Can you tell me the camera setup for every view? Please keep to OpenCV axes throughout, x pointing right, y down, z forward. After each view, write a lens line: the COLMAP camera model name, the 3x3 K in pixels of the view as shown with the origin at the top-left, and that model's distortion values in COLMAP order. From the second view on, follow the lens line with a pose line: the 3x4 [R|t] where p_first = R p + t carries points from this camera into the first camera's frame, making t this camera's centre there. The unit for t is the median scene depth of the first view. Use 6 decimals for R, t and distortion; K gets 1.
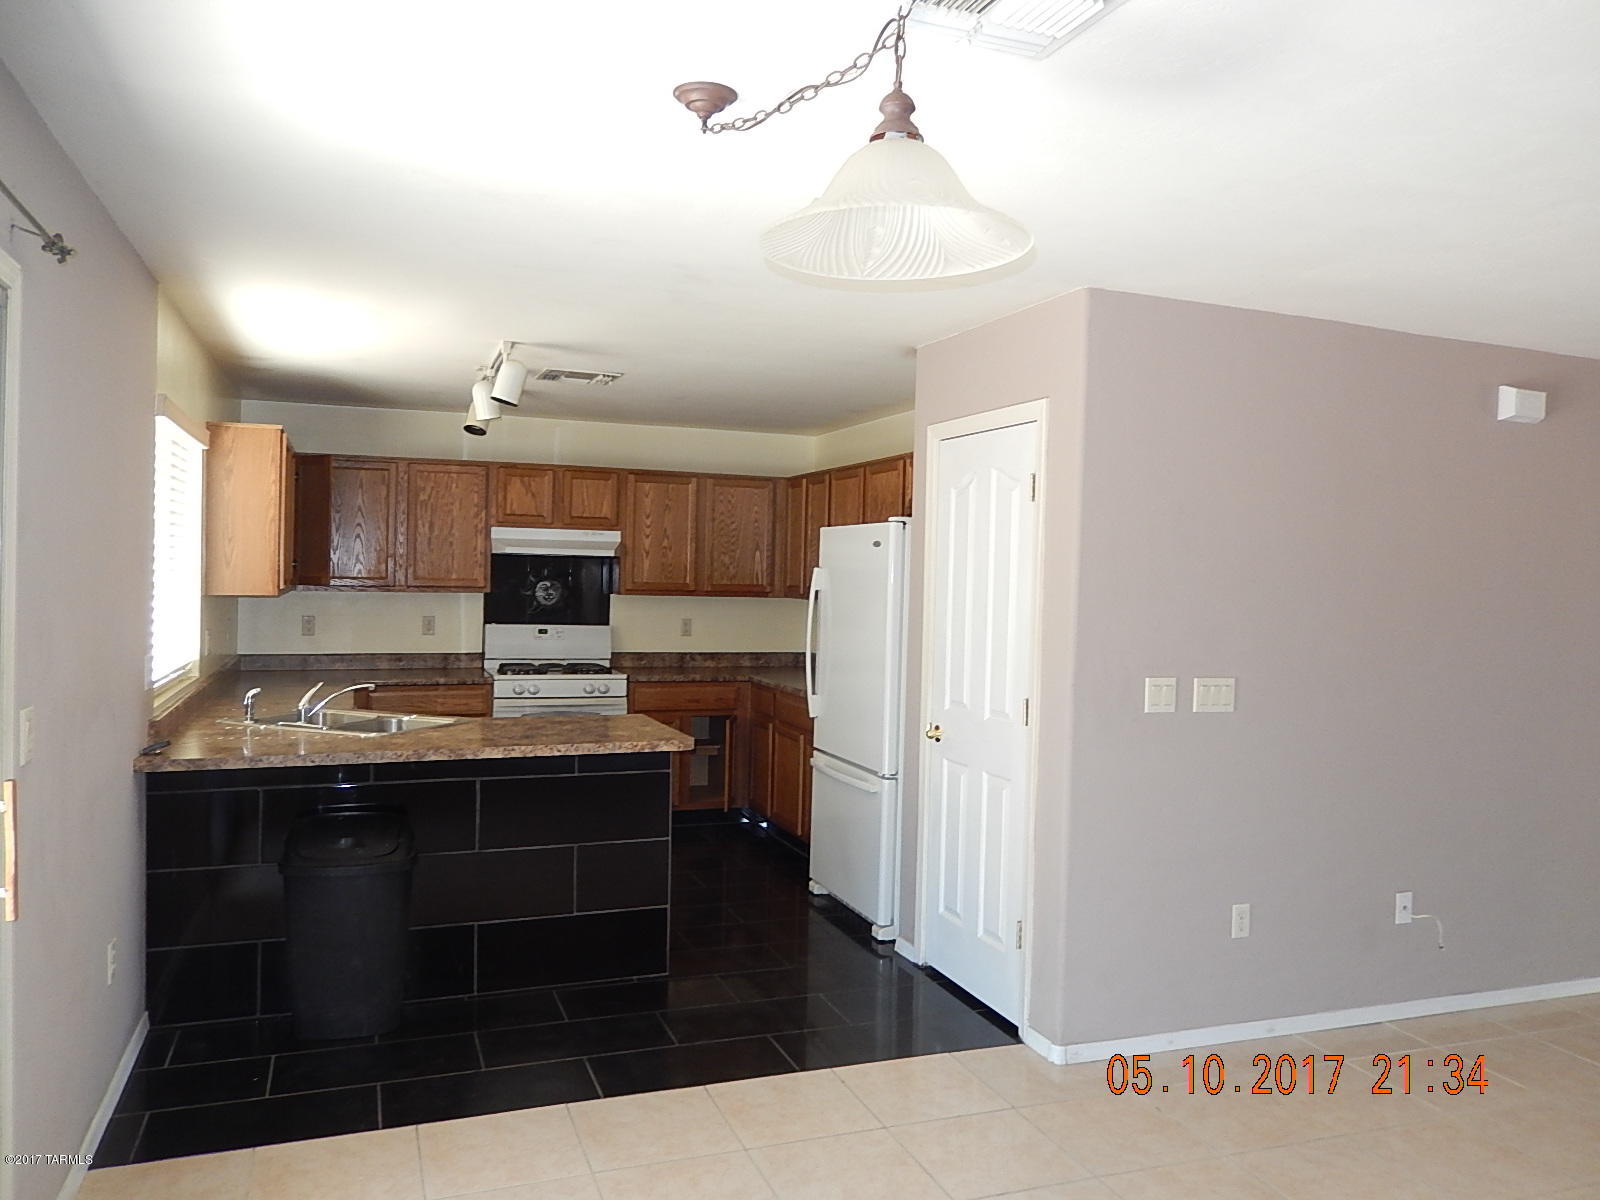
lens RADIAL K [[1187.3, 0, 800.5], [0, 1187.3, 600.1], [0, 0, 1]] dist [-0.003339, -0.006580]
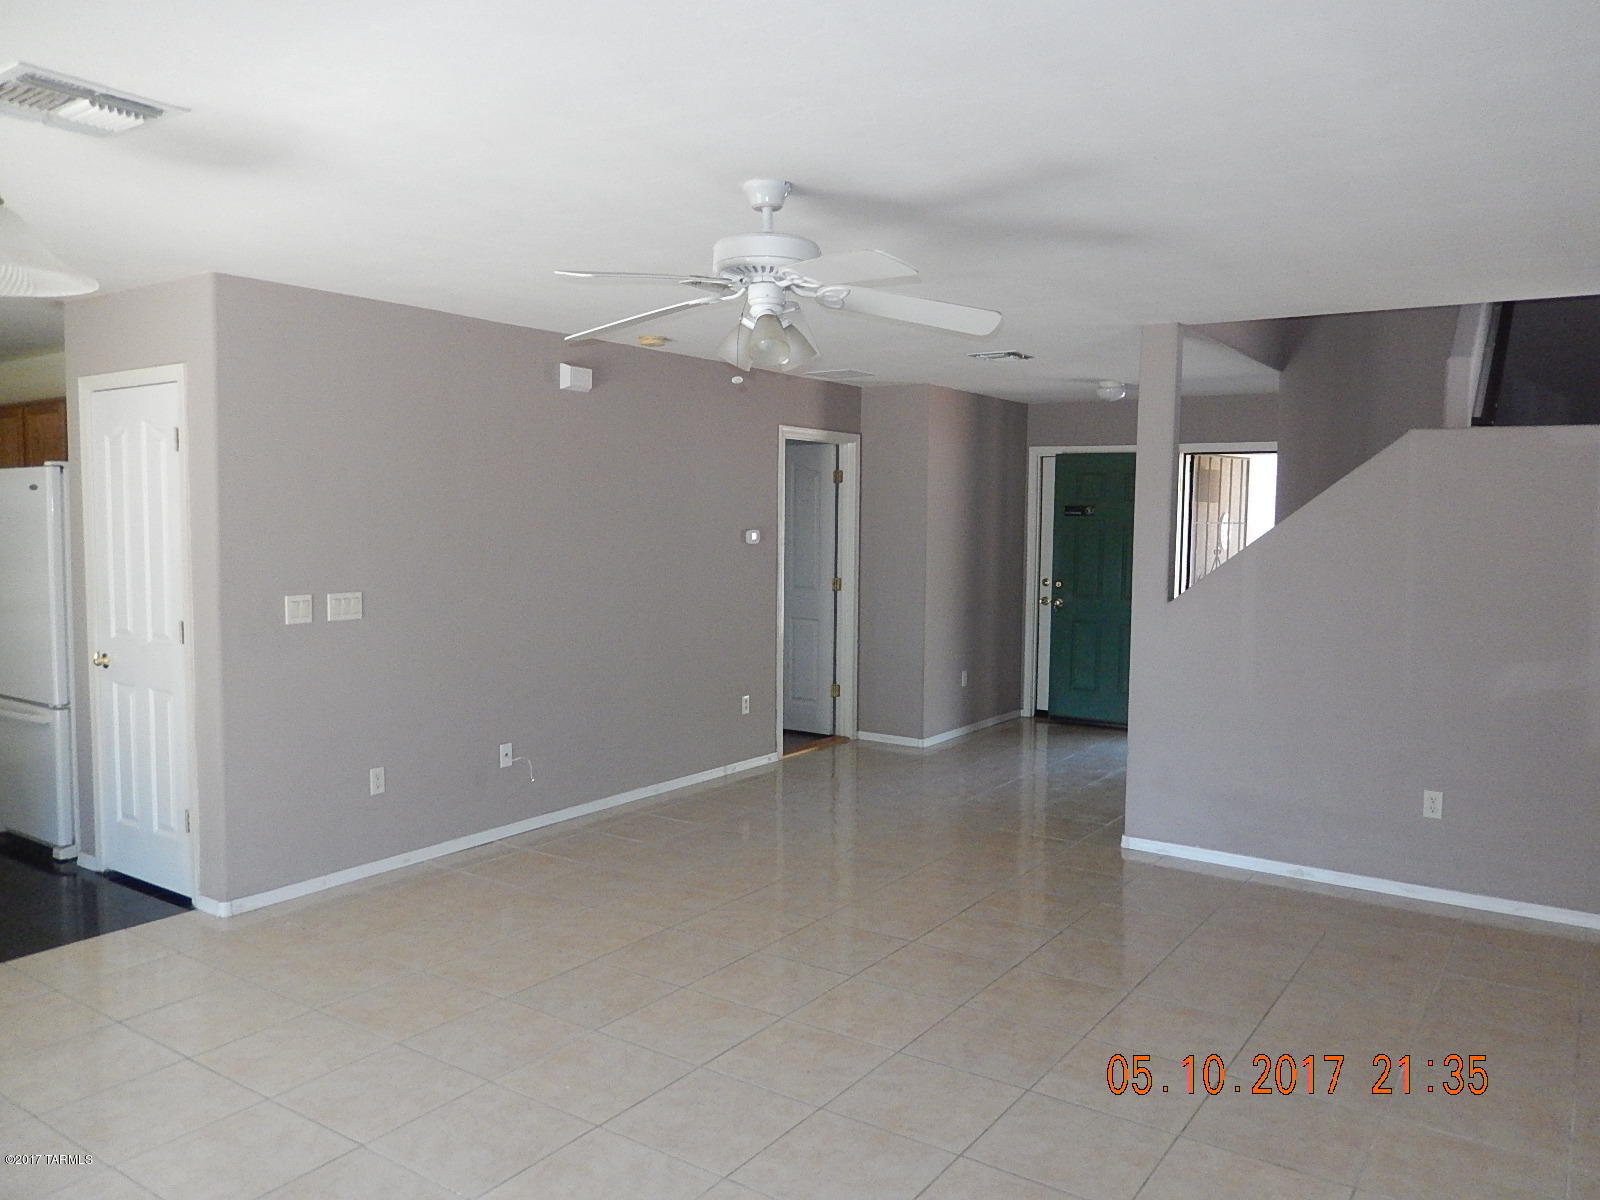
lens RADIAL K [[1187.3, 0, 766.5], [0, 1187.3, 582.0], [0, 0, 1]] dist [-0.003339, -0.006580]
pose [[0.831937, -0.061626, 0.551438, 0.025402], [0.035452, 0.997686, 0.058010, -0.002337], [-0.553737, -0.028711, 0.832197, -0.260077]]
